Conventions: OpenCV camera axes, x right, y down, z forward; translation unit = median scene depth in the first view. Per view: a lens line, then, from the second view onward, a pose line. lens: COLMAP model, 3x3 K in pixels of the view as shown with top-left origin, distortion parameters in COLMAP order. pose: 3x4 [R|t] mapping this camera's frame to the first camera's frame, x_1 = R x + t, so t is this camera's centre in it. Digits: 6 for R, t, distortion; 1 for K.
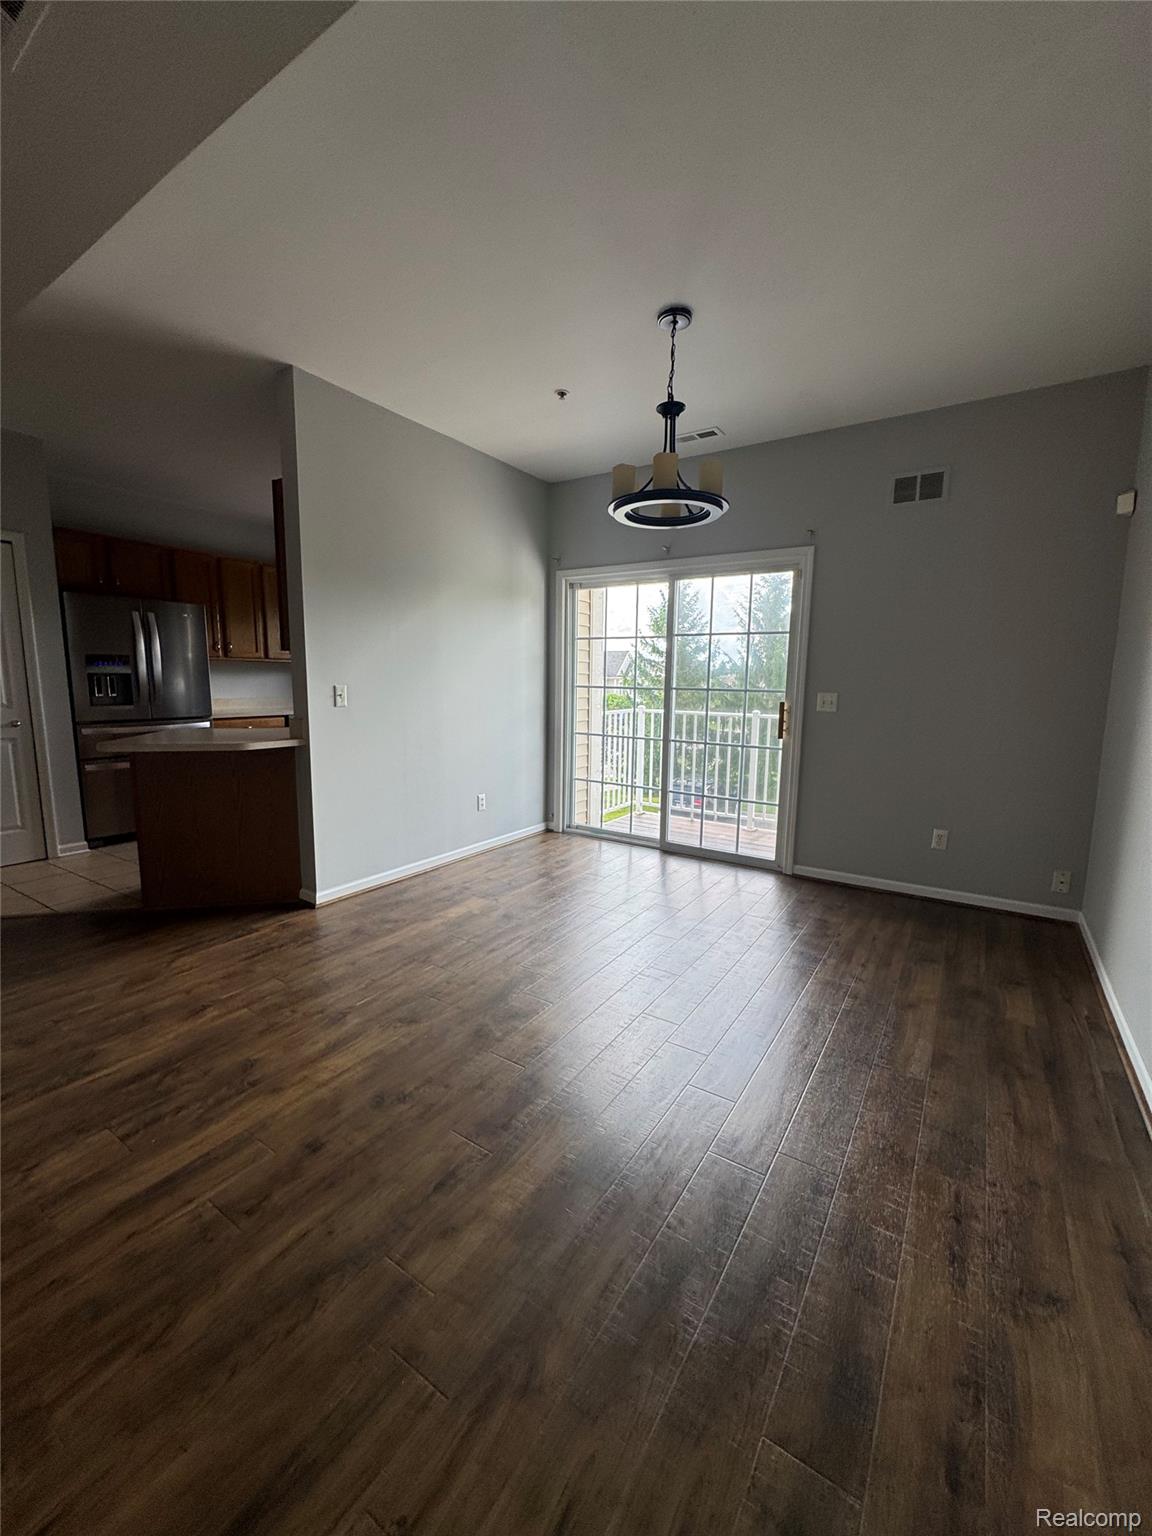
lens RADIAL K [[617.4, 0, 577.5], [0, 617.4, 767.3], [0, 0, 1]] dist [-0.003204, -0.000350]
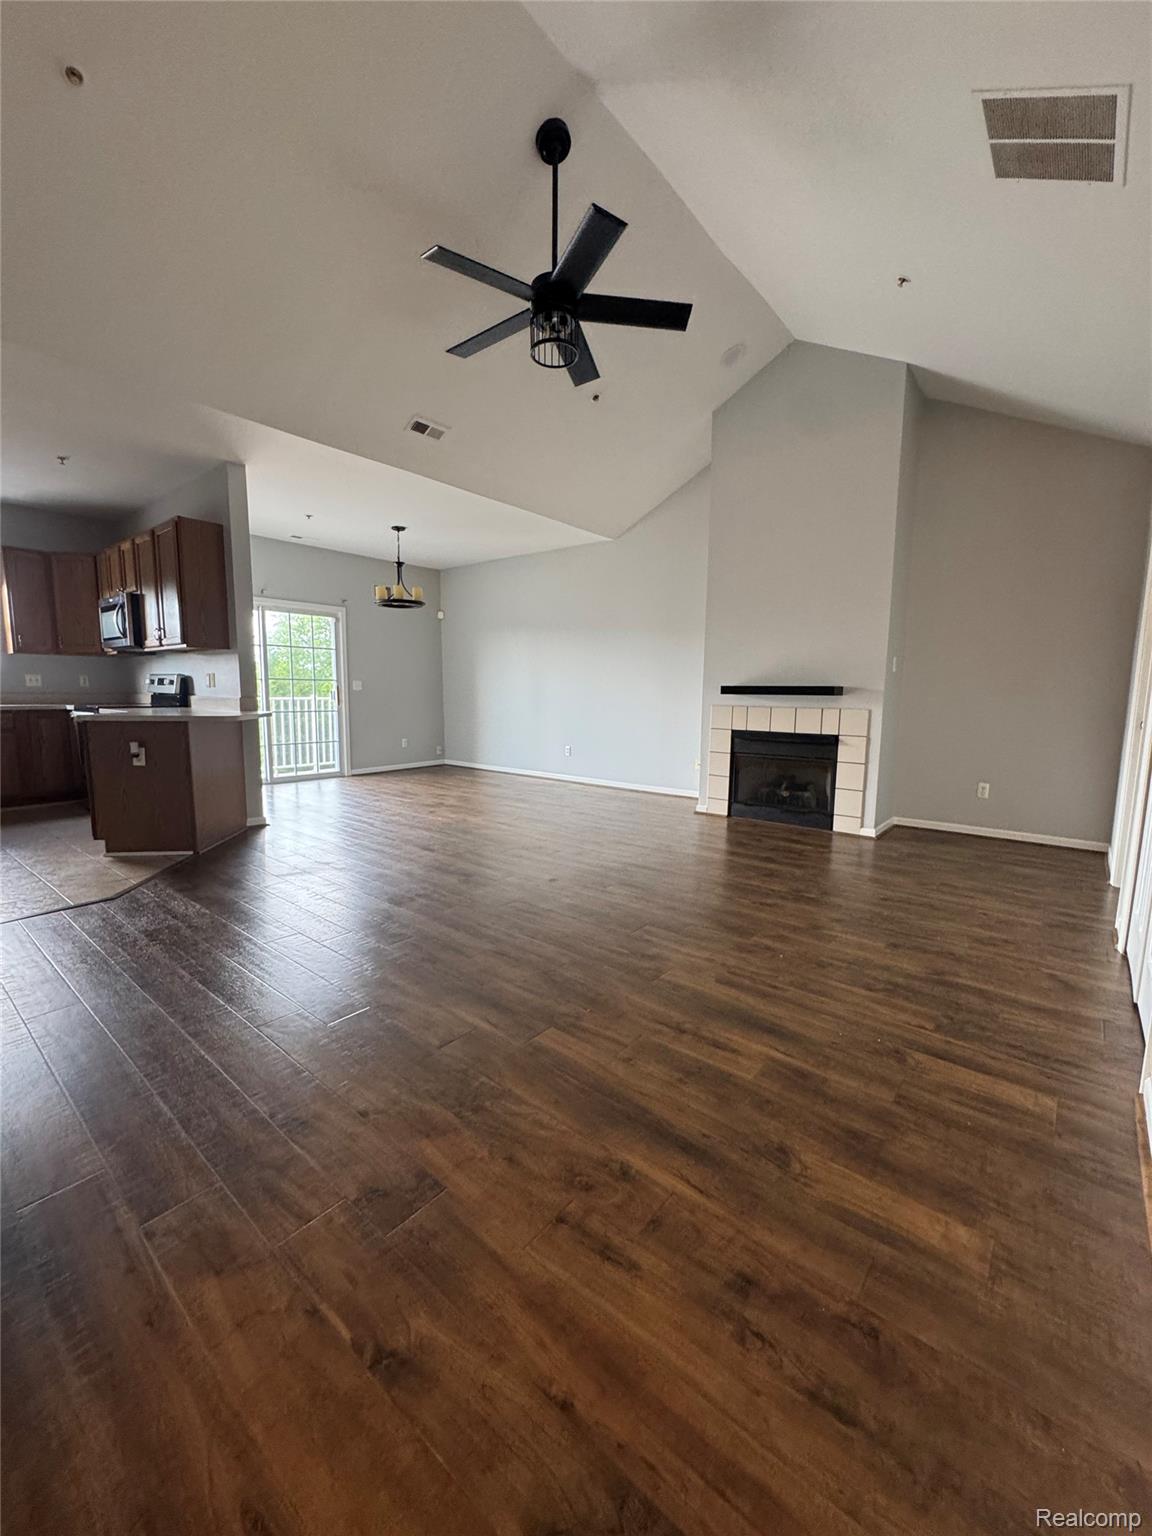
lens RADIAL K [[613.6, 0, 578.4], [0, 613.6, 768.6], [0, 0, 1]] dist [-0.002777, 0.000012]
pose [[0.107359, -0.142184, 0.984001, -1.763422], [0.132781, 0.982905, 0.127539, 0.004310], [-0.985314, 0.116964, 0.124403, 0.067919]]
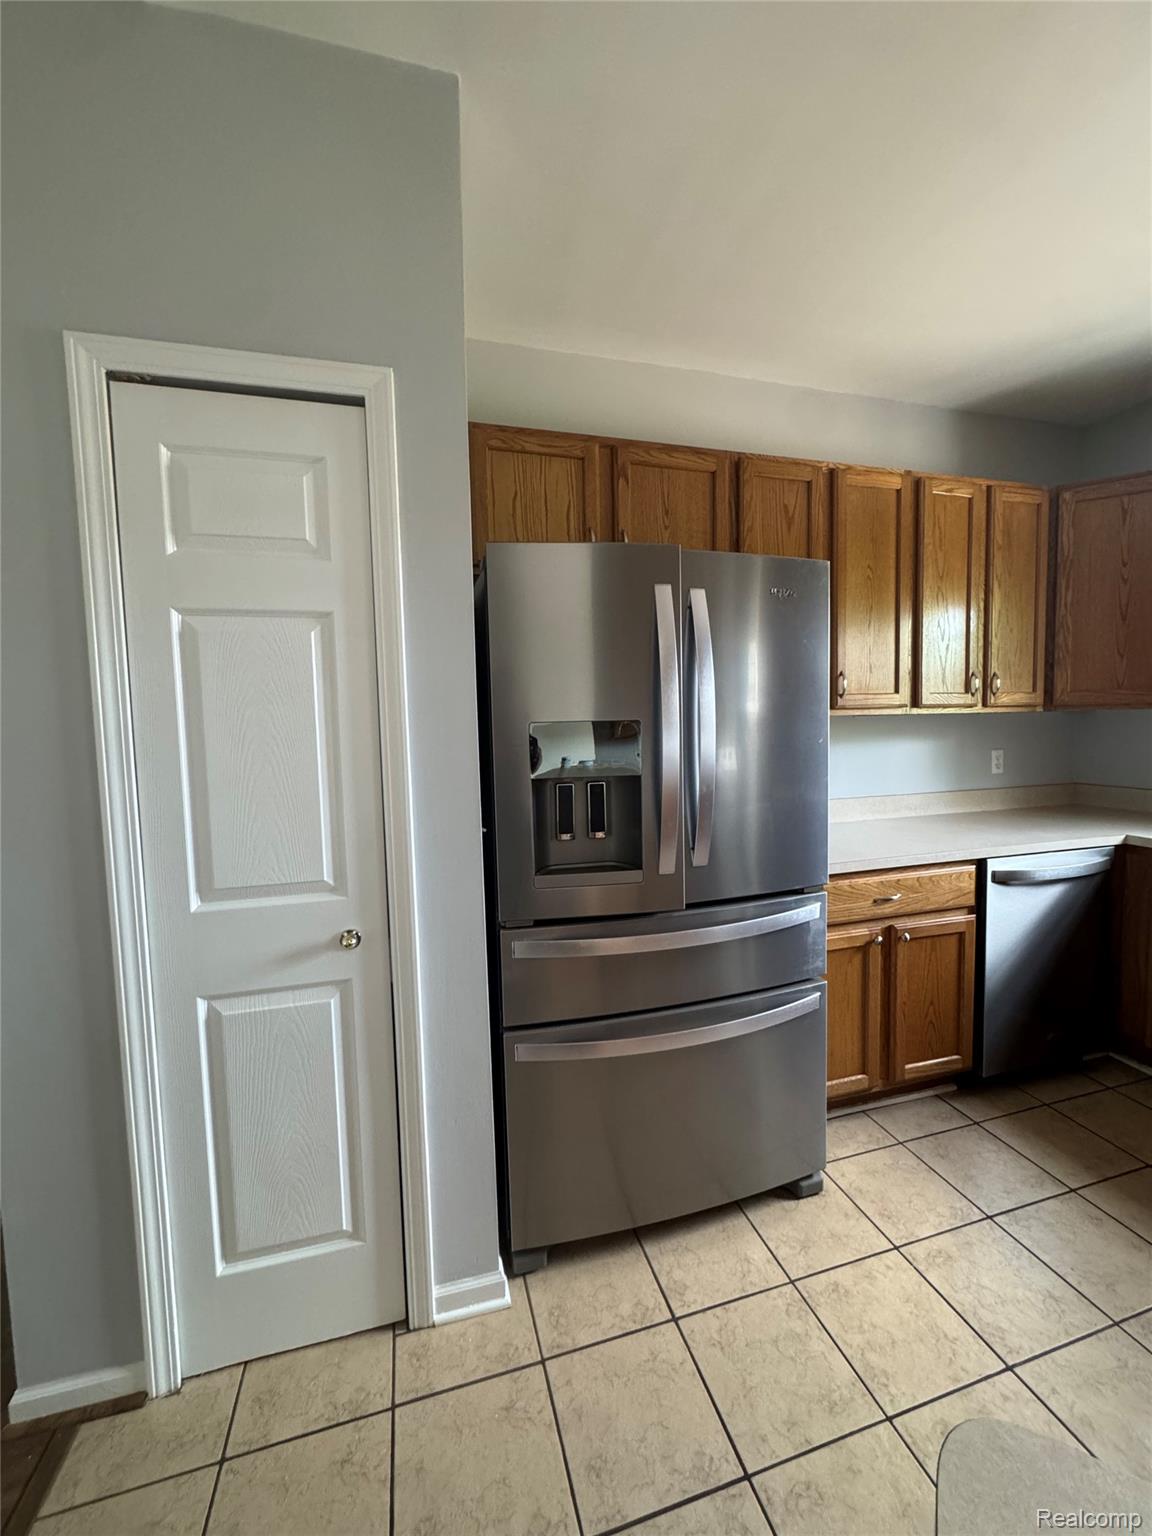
lens RADIAL K [[617.4, 0, 577.5], [0, 617.4, 767.3], [0, 0, 1]] dist [-0.003204, -0.000350]
pose [[0.749320, 0.017285, -0.661983, -0.706819], [-0.060856, 0.997226, -0.042847, -0.186636], [0.659406, 0.072392, 0.748293, 0.973672]]
